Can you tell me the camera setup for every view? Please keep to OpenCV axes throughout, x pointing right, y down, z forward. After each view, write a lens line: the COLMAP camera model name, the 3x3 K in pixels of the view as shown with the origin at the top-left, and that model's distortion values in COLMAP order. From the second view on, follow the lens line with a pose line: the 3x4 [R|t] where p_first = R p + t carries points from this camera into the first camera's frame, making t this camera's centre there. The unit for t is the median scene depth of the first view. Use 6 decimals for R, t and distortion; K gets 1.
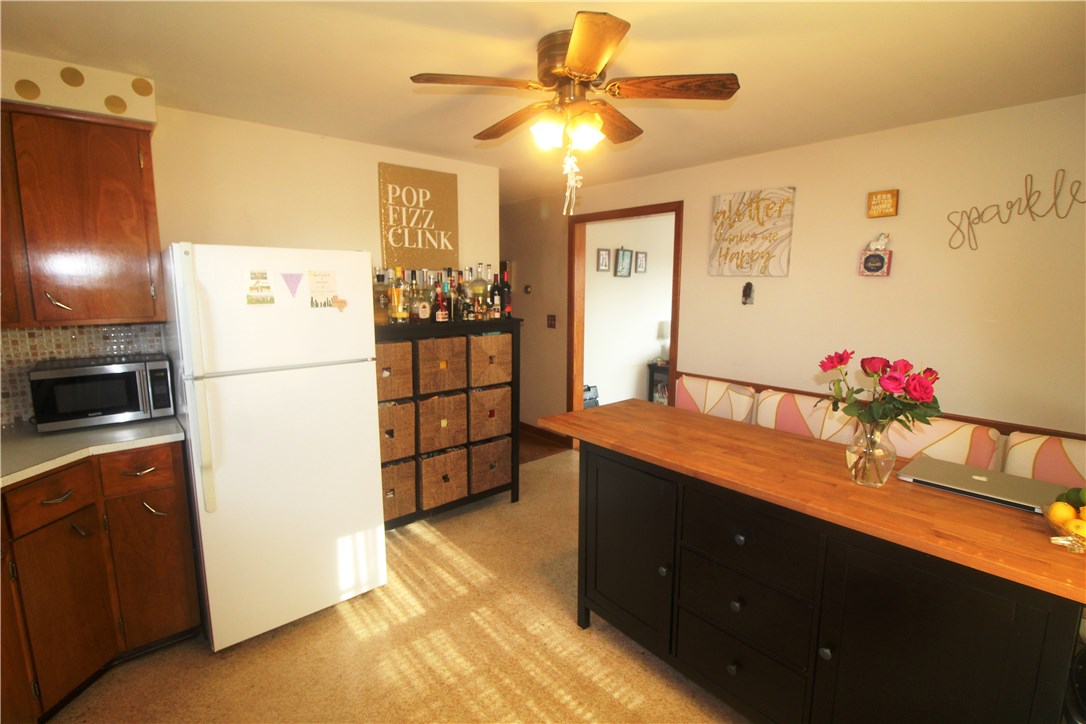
lens RADIAL K [[504.9, 0, 543.4], [0, 504.9, 357.6], [0, 0, 1]] dist [-0.001233, -0.011109]
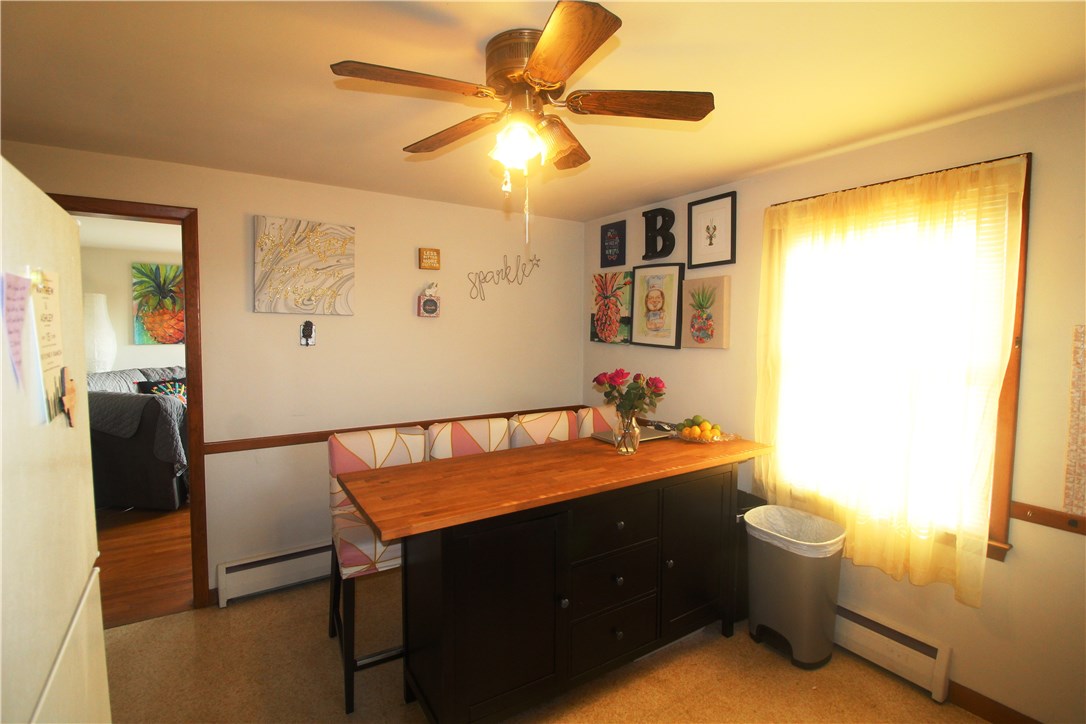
lens RADIAL K [[504.9, 0, 543.4], [0, 504.9, 357.6], [0, 0, 1]] dist [-0.001233, -0.011109]
pose [[0.120758, -0.064984, 0.990553, -0.587507], [0.138400, 0.989211, 0.048024, -0.097365], [-0.982987, 0.131293, 0.128449, 0.666414]]
